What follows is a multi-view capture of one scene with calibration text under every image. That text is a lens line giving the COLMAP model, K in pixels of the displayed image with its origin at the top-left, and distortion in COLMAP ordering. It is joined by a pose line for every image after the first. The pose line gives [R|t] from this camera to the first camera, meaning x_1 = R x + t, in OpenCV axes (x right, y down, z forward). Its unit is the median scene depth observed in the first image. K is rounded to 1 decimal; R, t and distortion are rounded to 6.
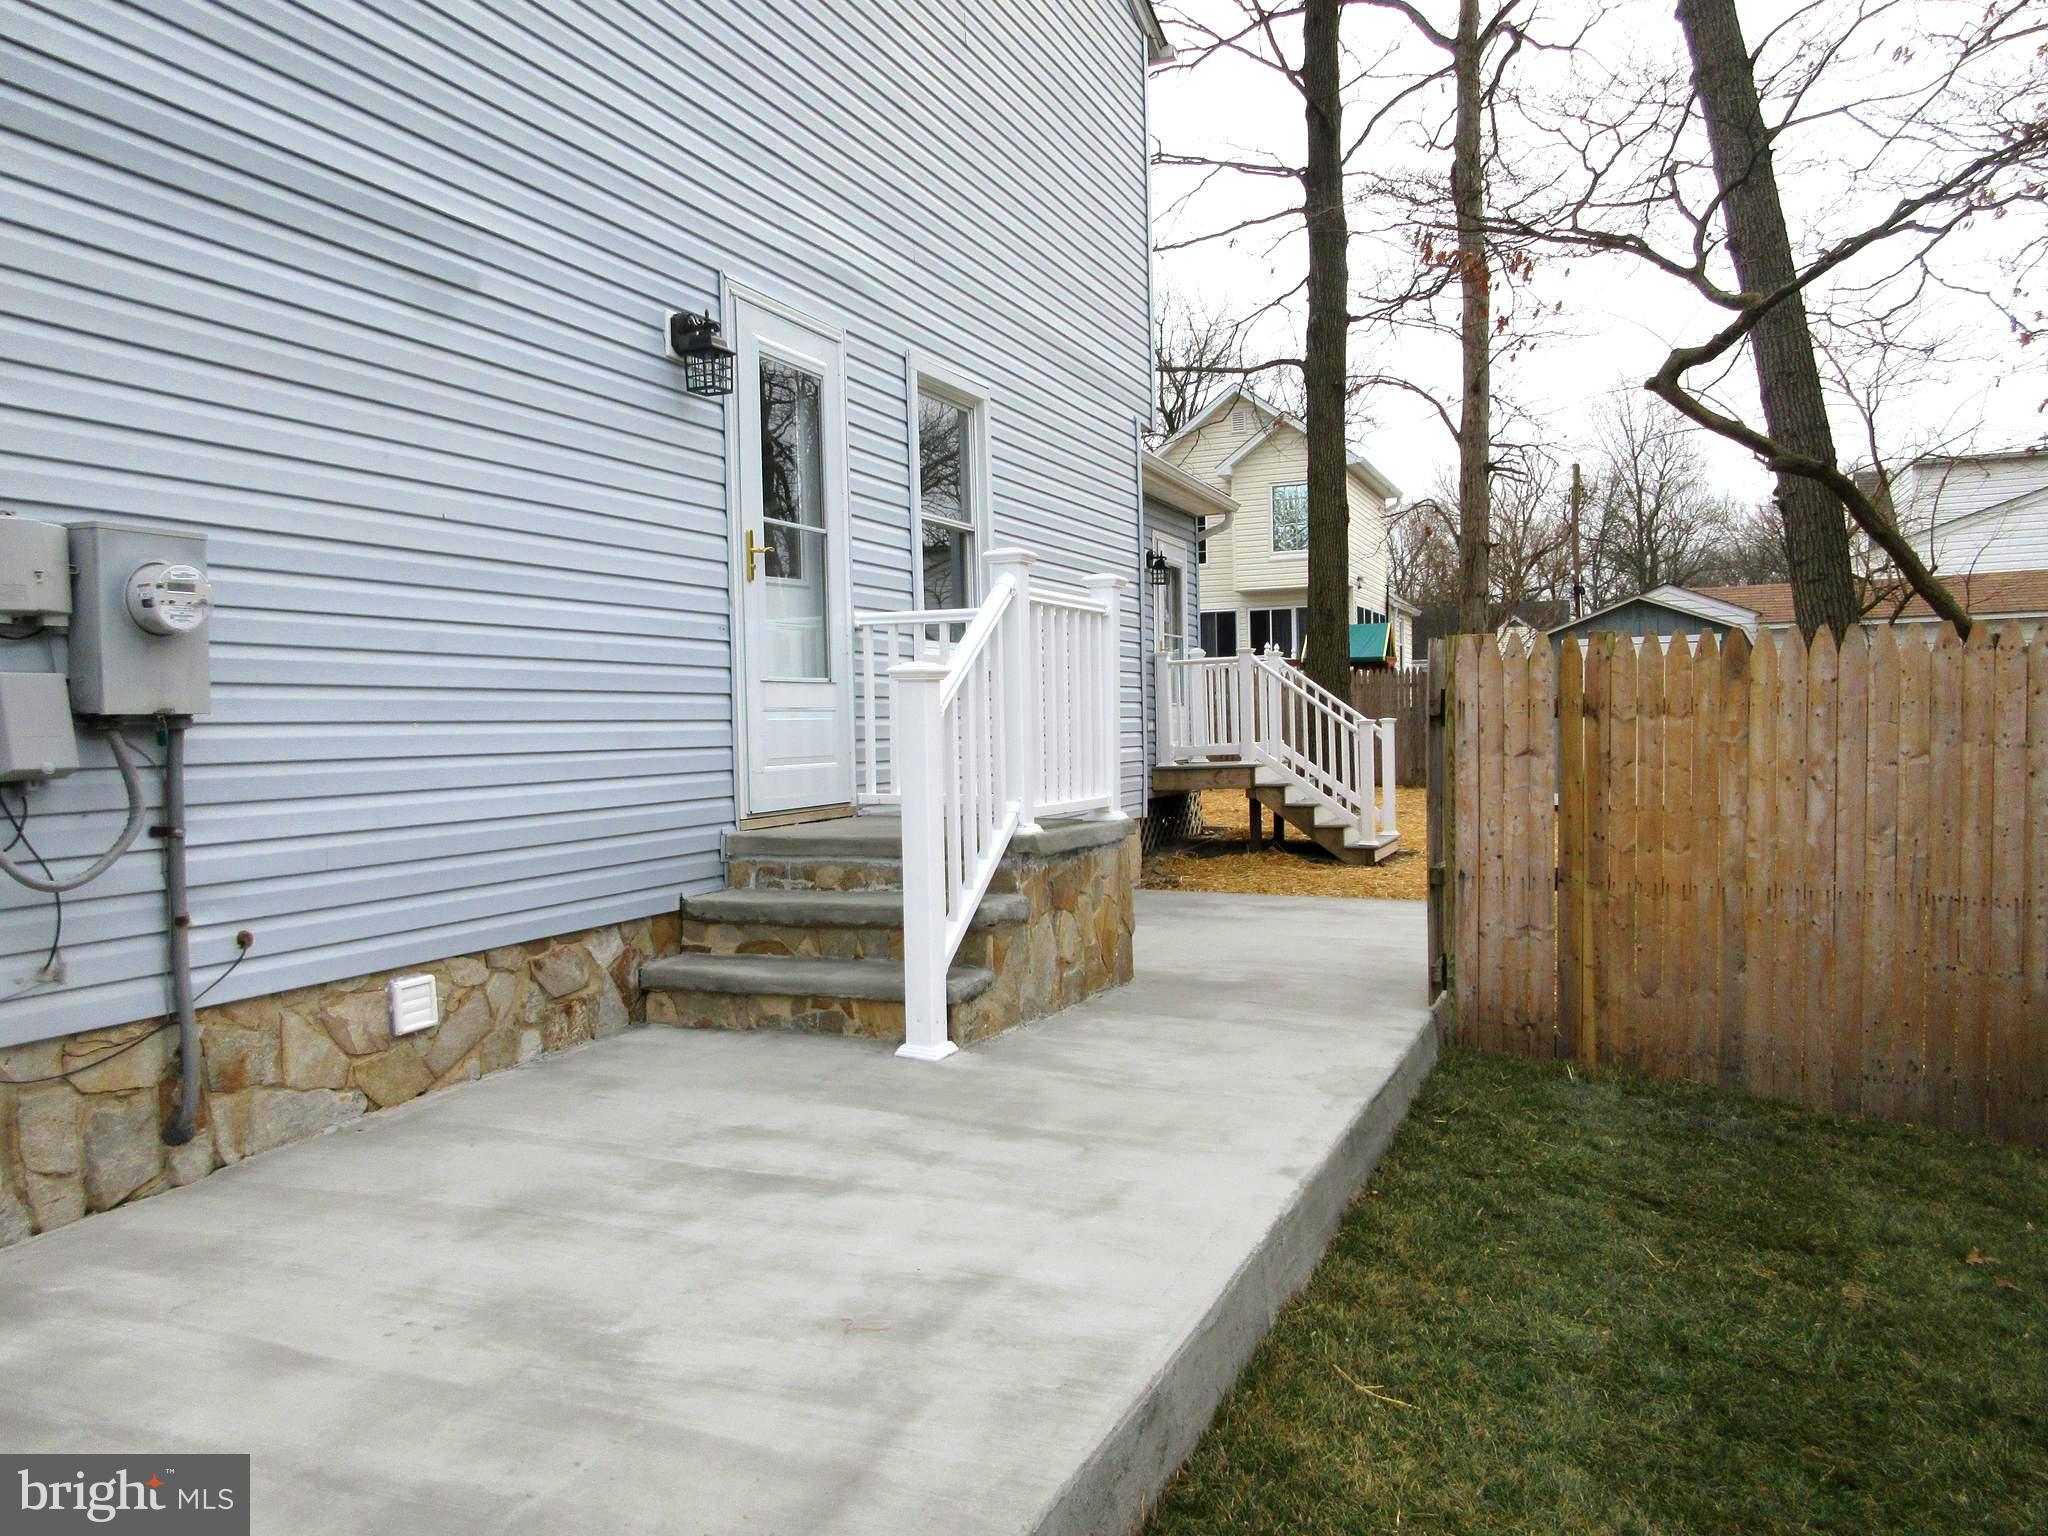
lens RADIAL K [[1507.7, 0, 1024.0], [0, 1507.7, 768.0], [0, 0, 1]] dist [-0.005548, 0.001812]
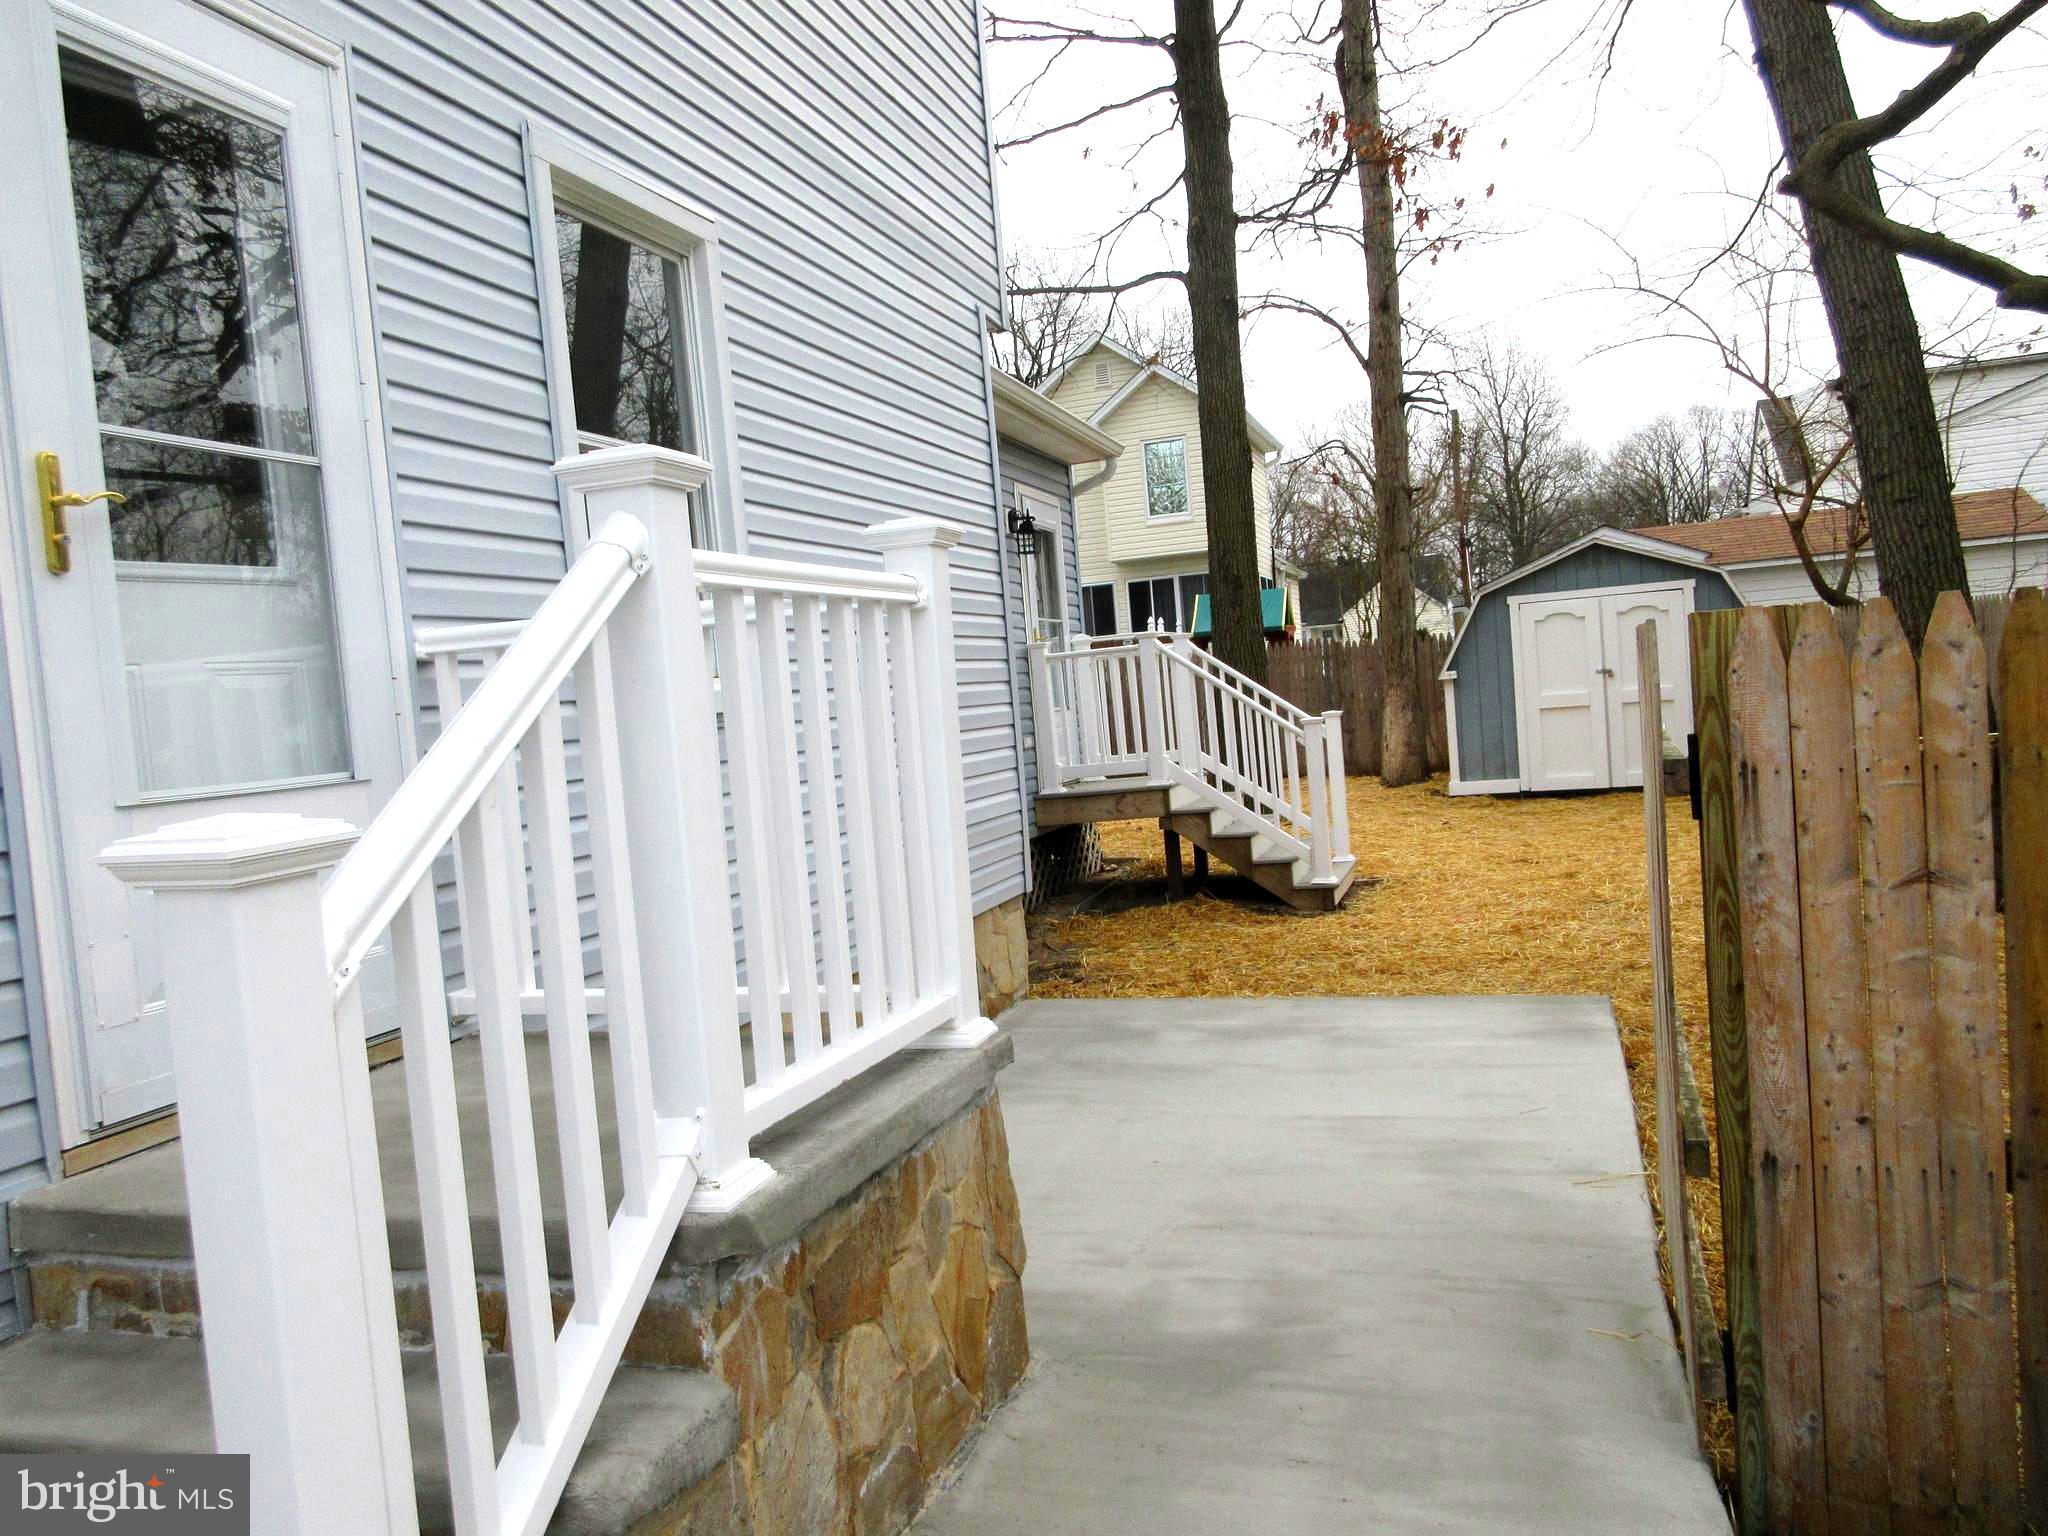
lens RADIAL K [[1507.7, 0, 1024.0], [0, 1507.7, 768.0], [0, 0, 1]] dist [-0.005548, 0.001812]
pose [[0.994754, -0.064953, 0.079025, 0.021331], [0.063984, 0.997842, 0.014742, -0.026195], [-0.079812, -0.009608, 0.996764, 0.247230]]
